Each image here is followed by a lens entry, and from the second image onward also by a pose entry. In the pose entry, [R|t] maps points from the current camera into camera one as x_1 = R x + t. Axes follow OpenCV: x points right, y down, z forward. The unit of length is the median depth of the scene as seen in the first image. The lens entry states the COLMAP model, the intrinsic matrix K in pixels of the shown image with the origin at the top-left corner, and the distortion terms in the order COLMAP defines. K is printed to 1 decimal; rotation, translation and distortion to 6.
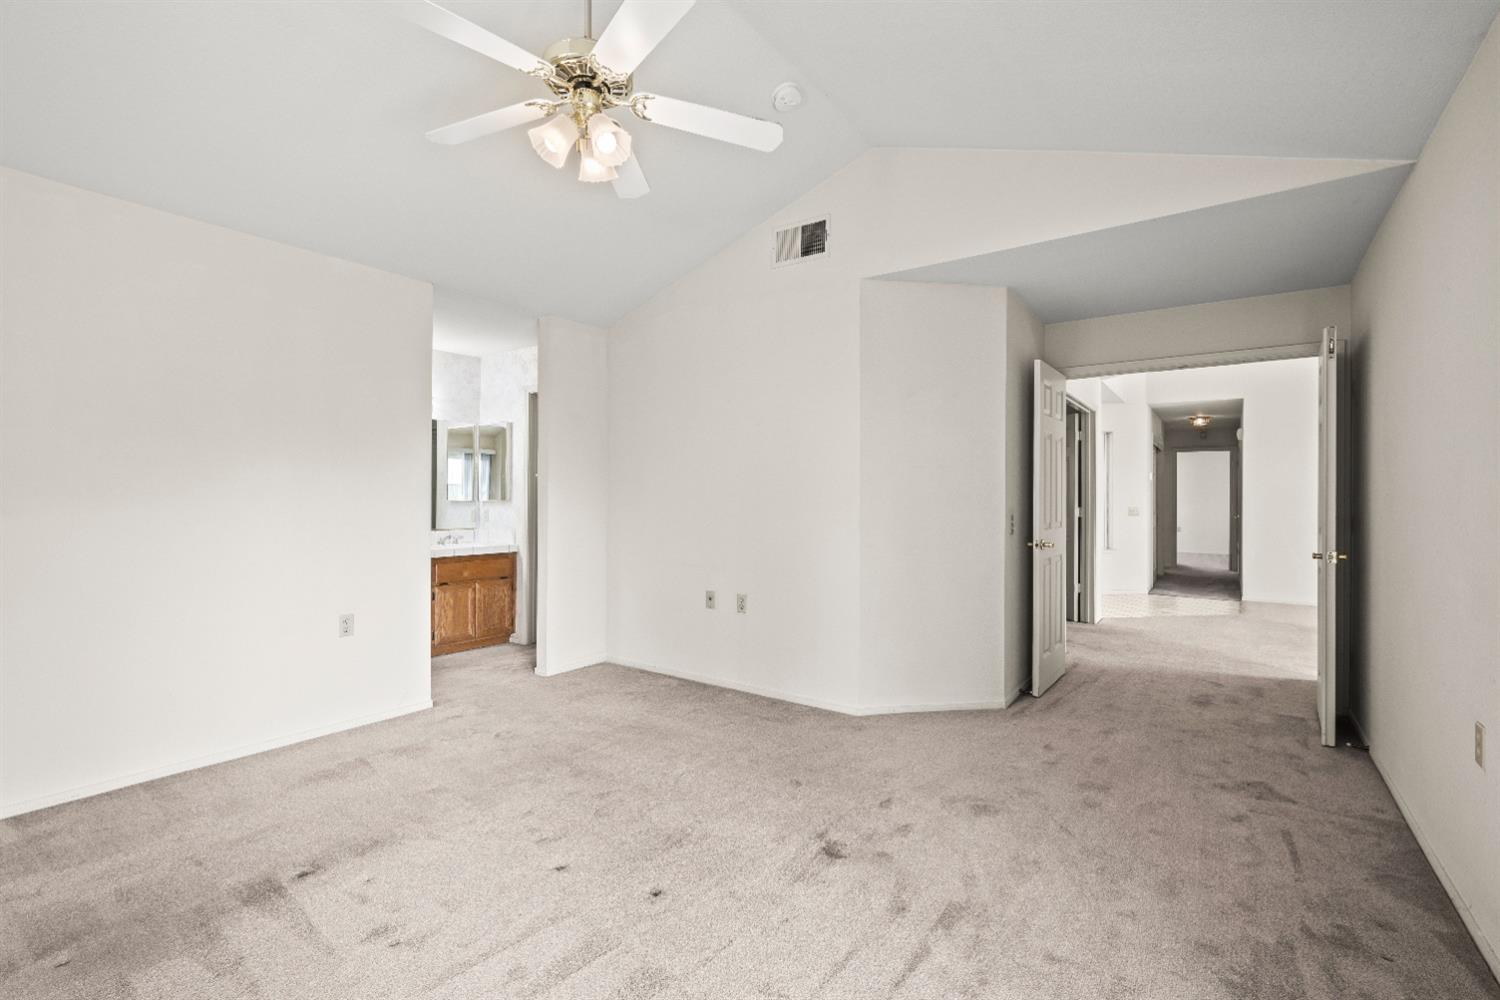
lens RADIAL K [[668.2, 0, 766.8], [0, 668.2, 504.9], [0, 0, 1]] dist [0.001357, 0.000100]
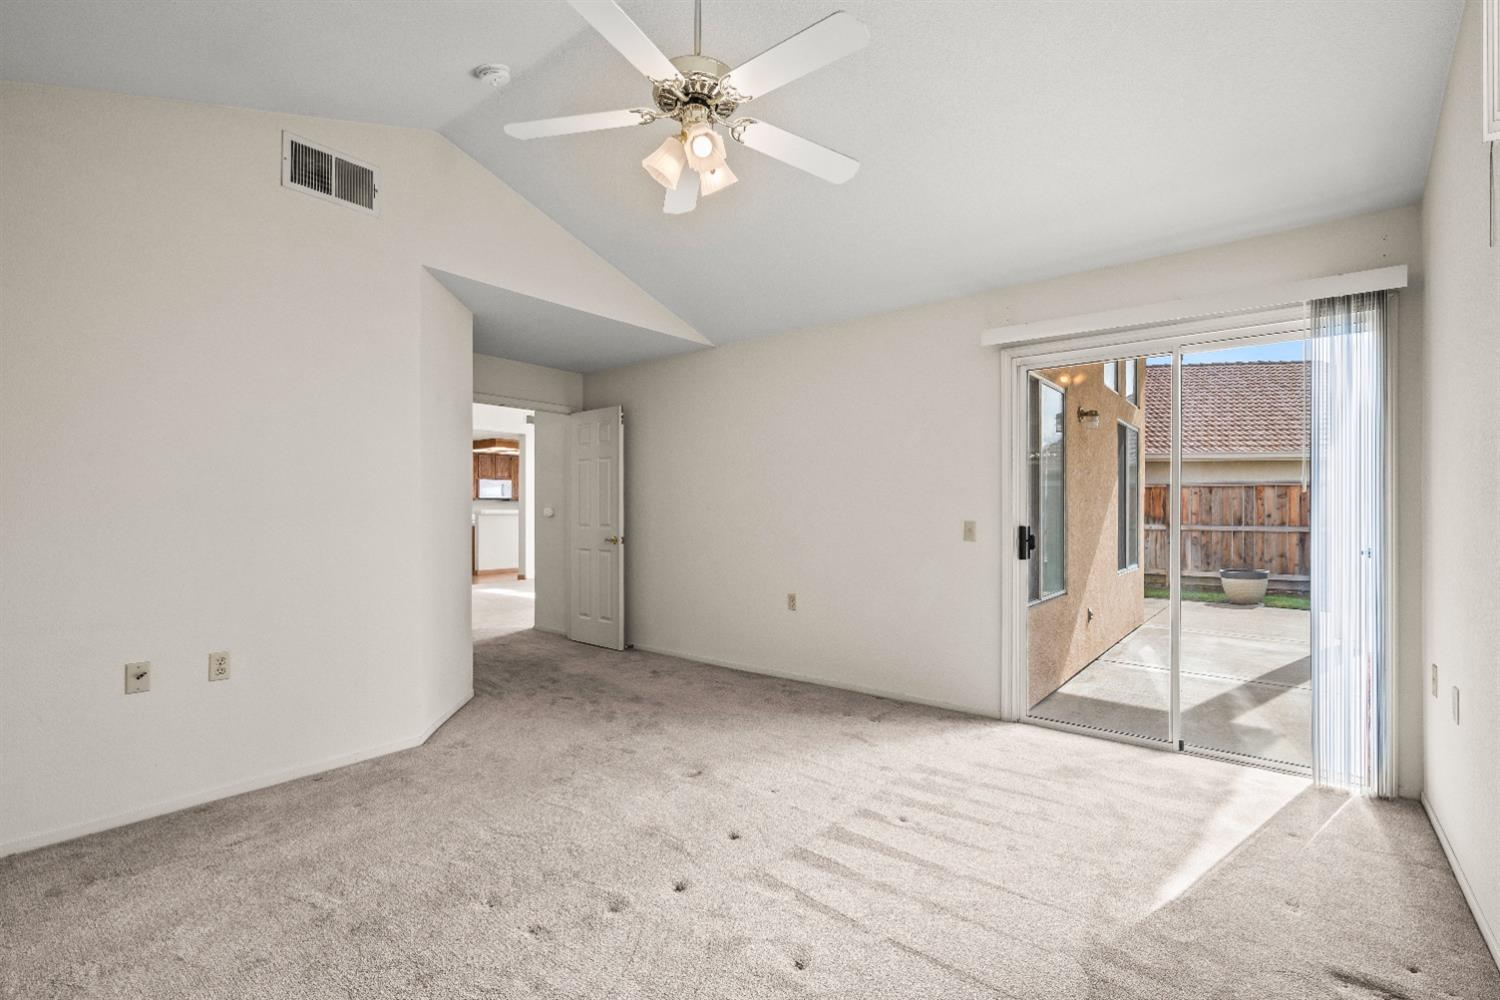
lens RADIAL K [[668.2, 0, 766.8], [0, 668.2, 504.9], [0, 0, 1]] dist [0.001357, 0.000100]
pose [[0.041782, 0.001465, 0.999126, -0.926055], [0.006116, 0.999980, -0.001722, -0.006221], [-0.999108, 0.006182, 0.041772, 0.605309]]
